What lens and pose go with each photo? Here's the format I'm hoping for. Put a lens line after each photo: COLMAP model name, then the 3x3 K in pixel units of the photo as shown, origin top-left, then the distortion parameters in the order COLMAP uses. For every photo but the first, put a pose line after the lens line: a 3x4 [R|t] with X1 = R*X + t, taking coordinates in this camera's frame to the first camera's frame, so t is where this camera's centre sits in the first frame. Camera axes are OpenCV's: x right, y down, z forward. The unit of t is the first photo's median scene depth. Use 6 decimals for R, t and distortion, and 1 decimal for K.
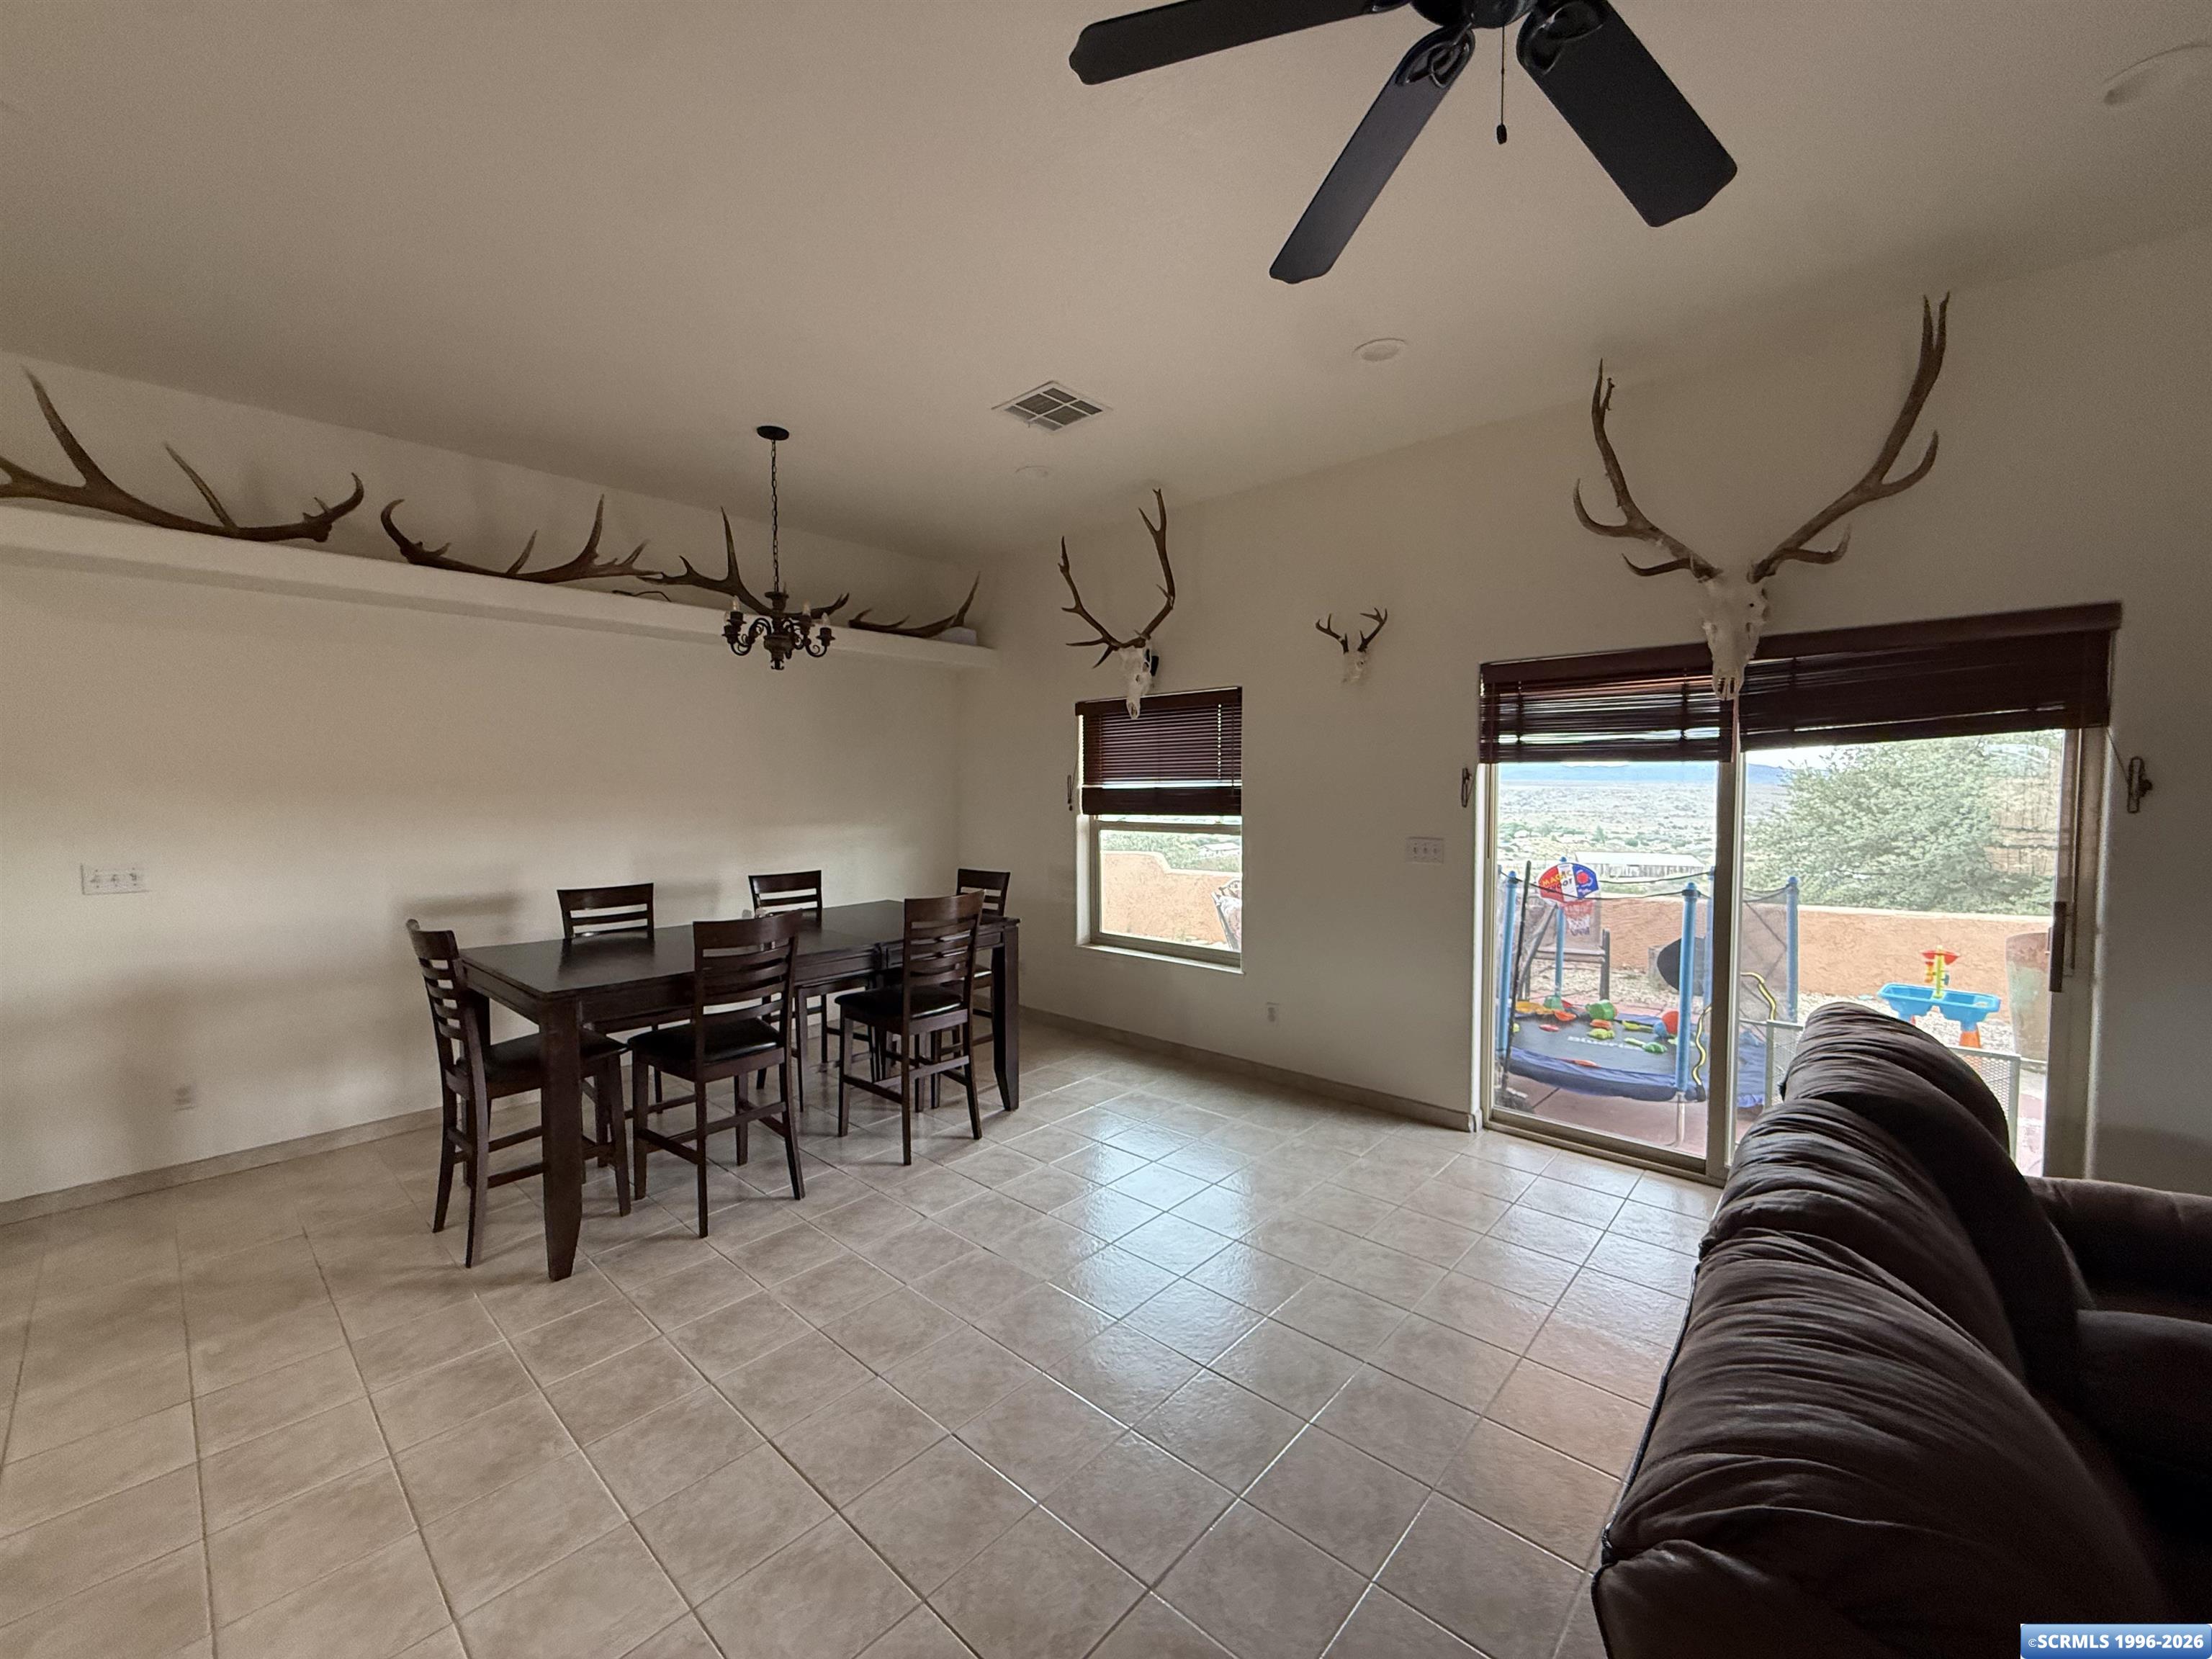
lens RADIAL K [[882.9, 0, 1104.9], [0, 882.9, 823.5], [0, 0, 1]] dist [-0.000879, 0.001296]
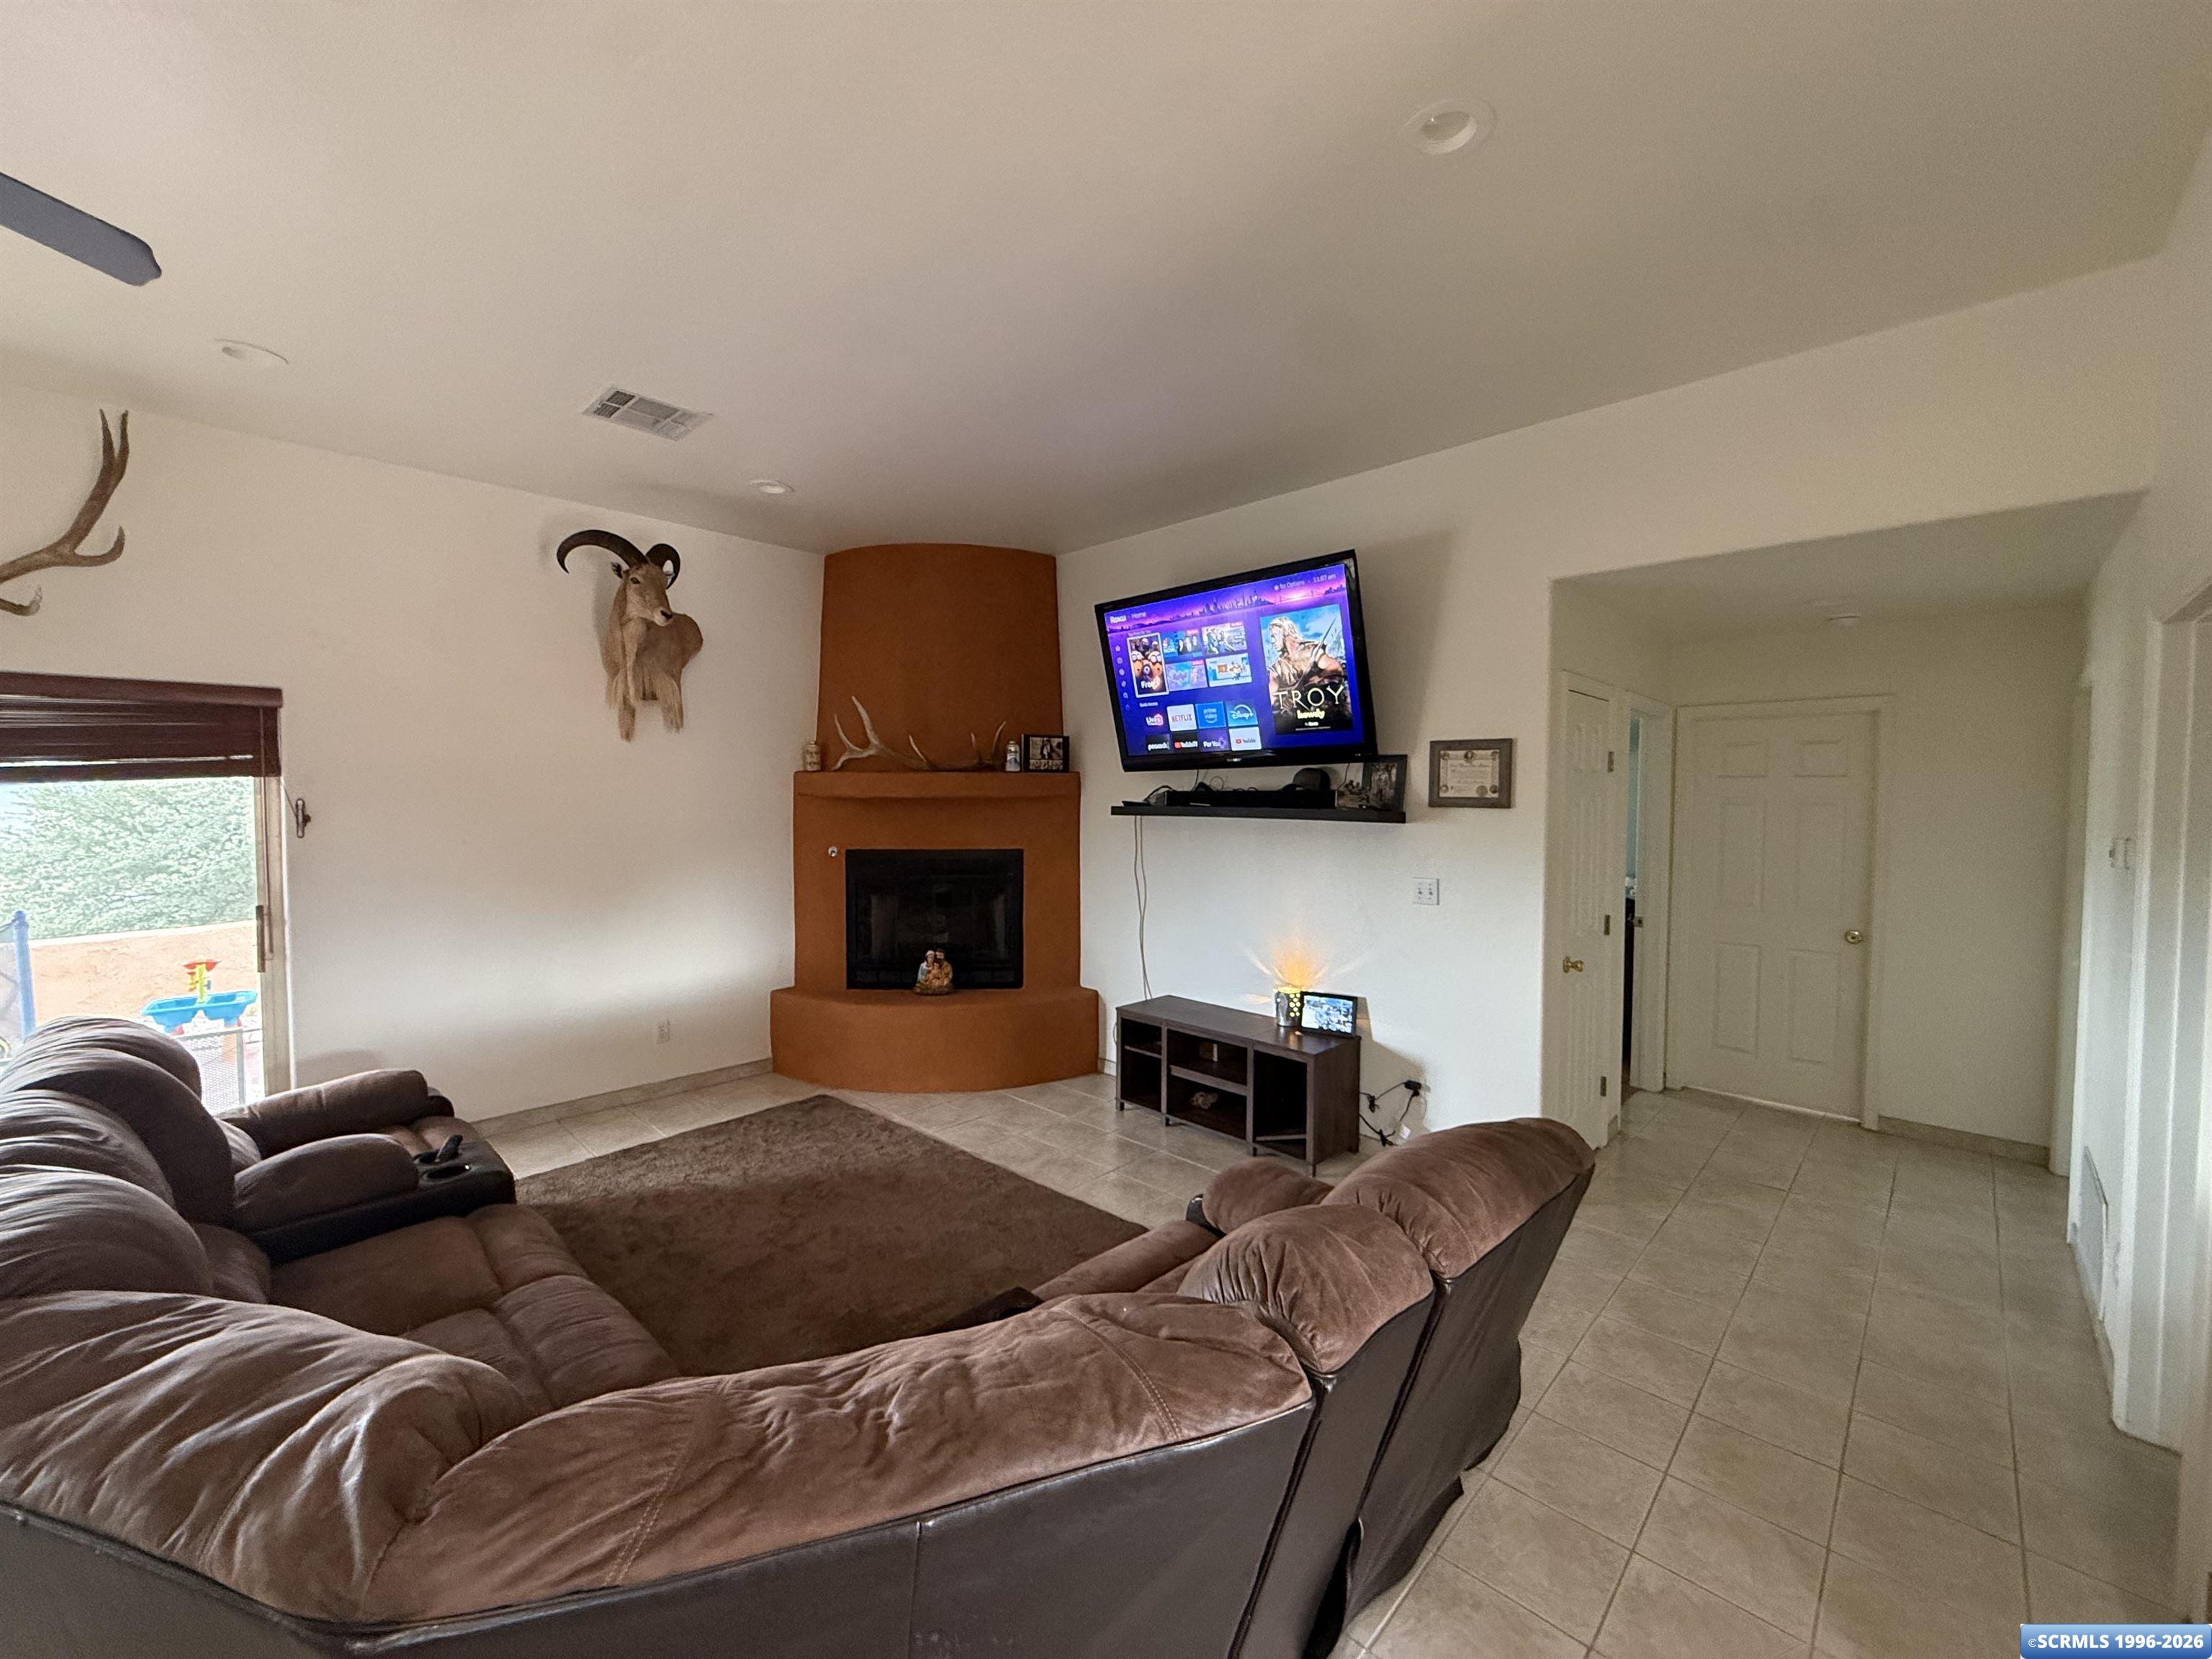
lens RADIAL K [[882.9, 0, 1101.8], [0, 882.9, 824.9], [0, 0, 1]] dist [-0.000879, 0.001296]
pose [[0.037526, -0.034120, 0.998713, -0.153961], [0.043543, 0.998523, 0.032478, -0.015704], [-0.998347, 0.042269, 0.038956, -0.250599]]
